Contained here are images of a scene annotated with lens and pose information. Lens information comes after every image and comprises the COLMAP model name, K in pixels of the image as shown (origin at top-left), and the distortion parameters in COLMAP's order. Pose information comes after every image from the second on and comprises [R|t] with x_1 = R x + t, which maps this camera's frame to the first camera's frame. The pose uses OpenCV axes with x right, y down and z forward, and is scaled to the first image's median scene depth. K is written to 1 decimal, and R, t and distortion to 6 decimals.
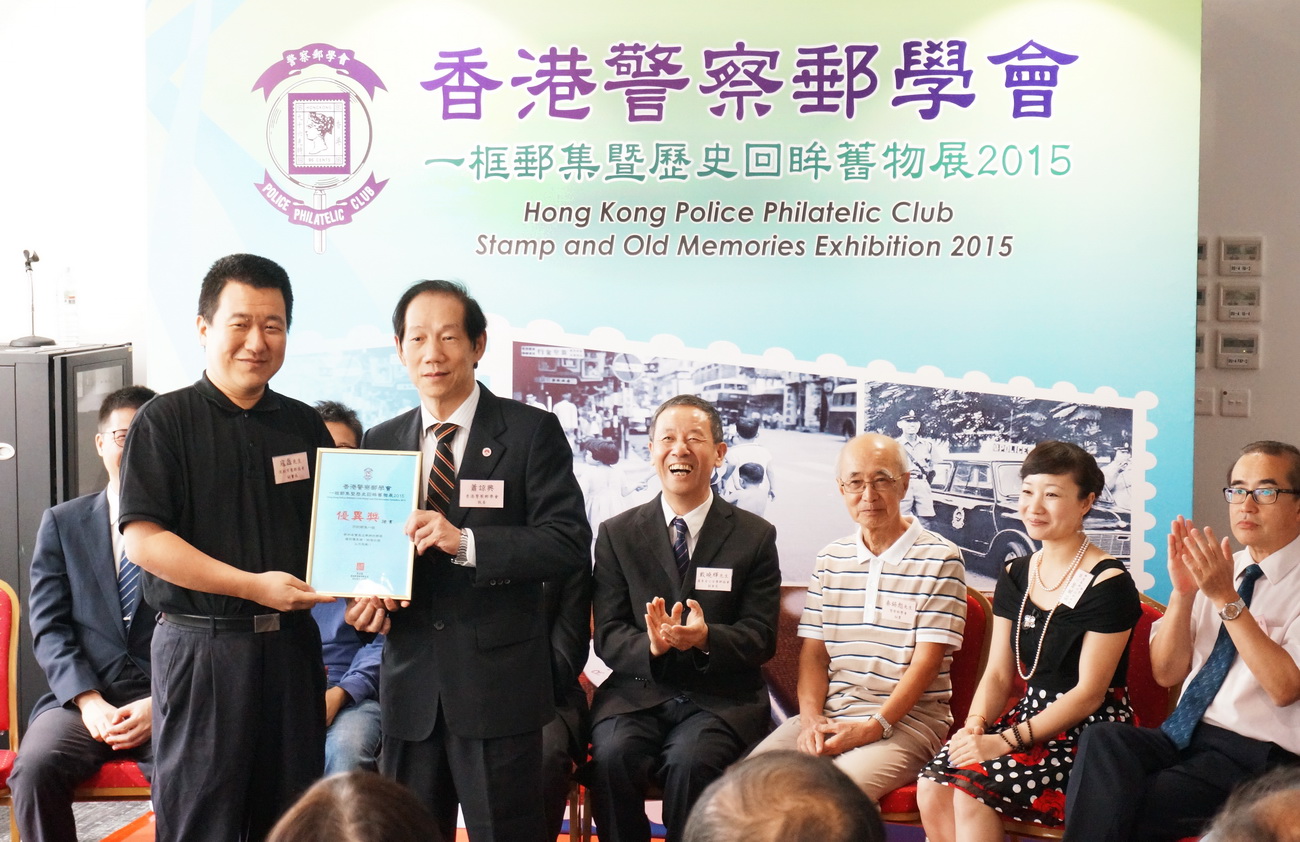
lens RADIAL K [[2989.3, 0, 639.3], [0, 2989.3, 426.9], [0, 0, 1]] dist [0.048759, 0.000000]
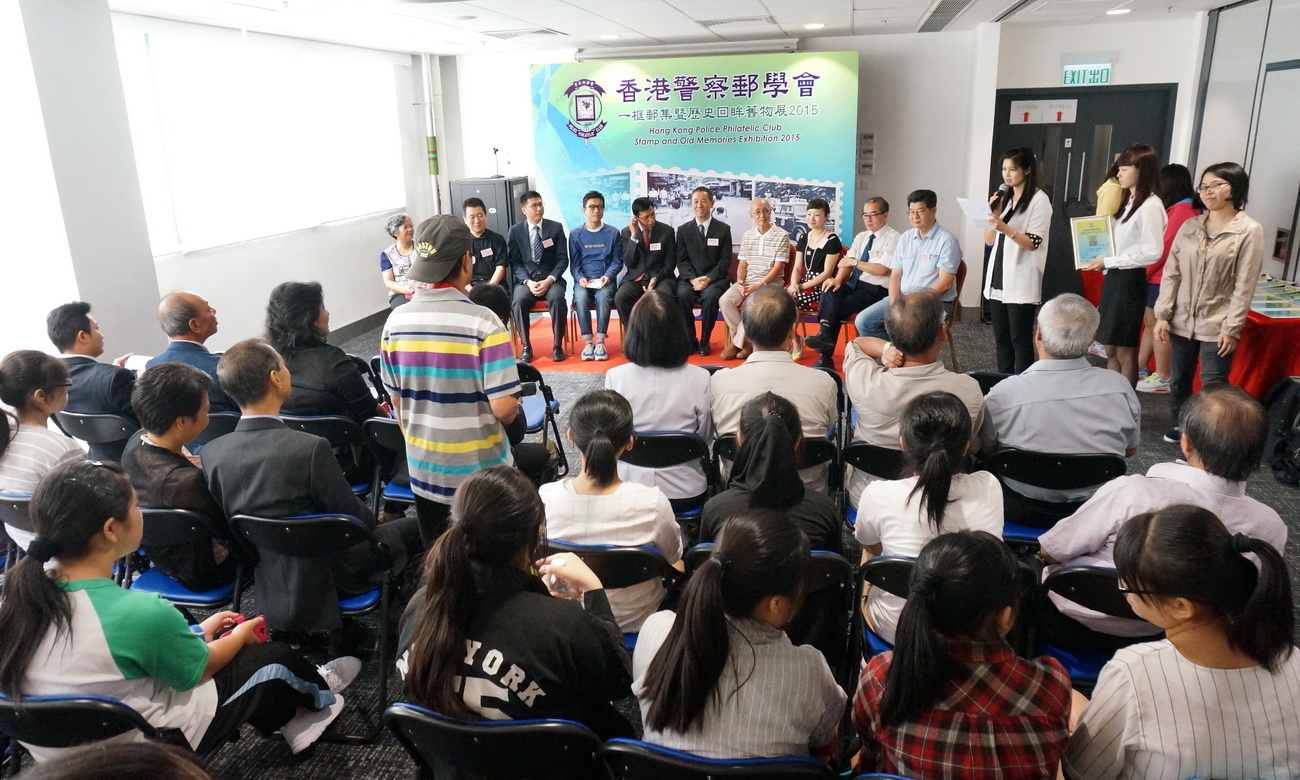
lens RADIAL K [[940.3, 0, 638.7], [0, 940.3, 404.5], [0, 0, 1]] dist [-0.033001, 0.023641]
pose [[0.999465, -0.025666, -0.020297, -0.037430], [0.029432, 0.976204, 0.214849, -0.000731], [0.014299, -0.215331, 0.976436, -0.064762]]
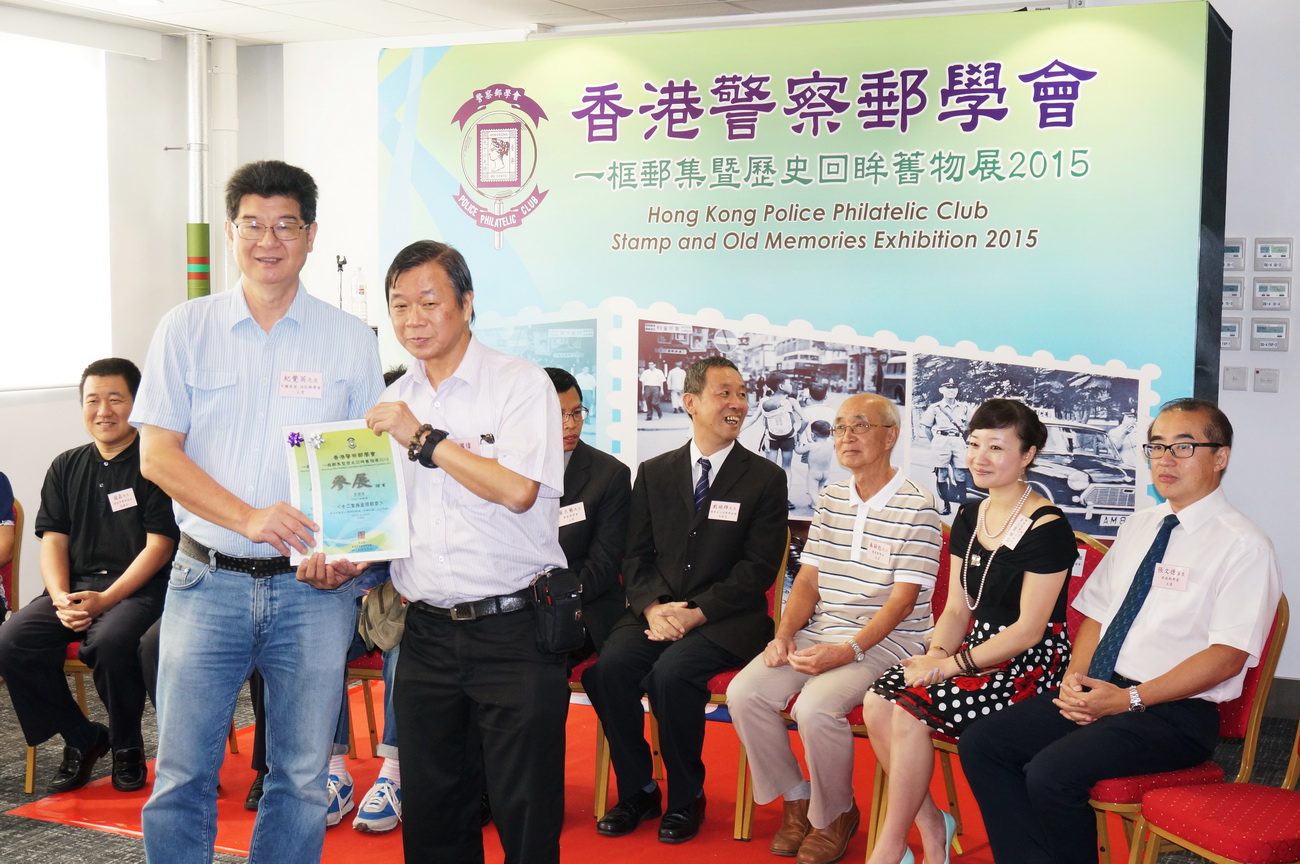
lens RADIAL K [[1815.7, 0, 657.2], [0, 1815.7, 447.7], [0, 0, 1]] dist [0.021381, 0.000000]
pose [[0.970042, 0.024352, -0.241713, 0.151797], [-0.020644, 0.999627, 0.017864, 0.011393], [0.242058, -0.012339, 0.970183, 0.270467]]
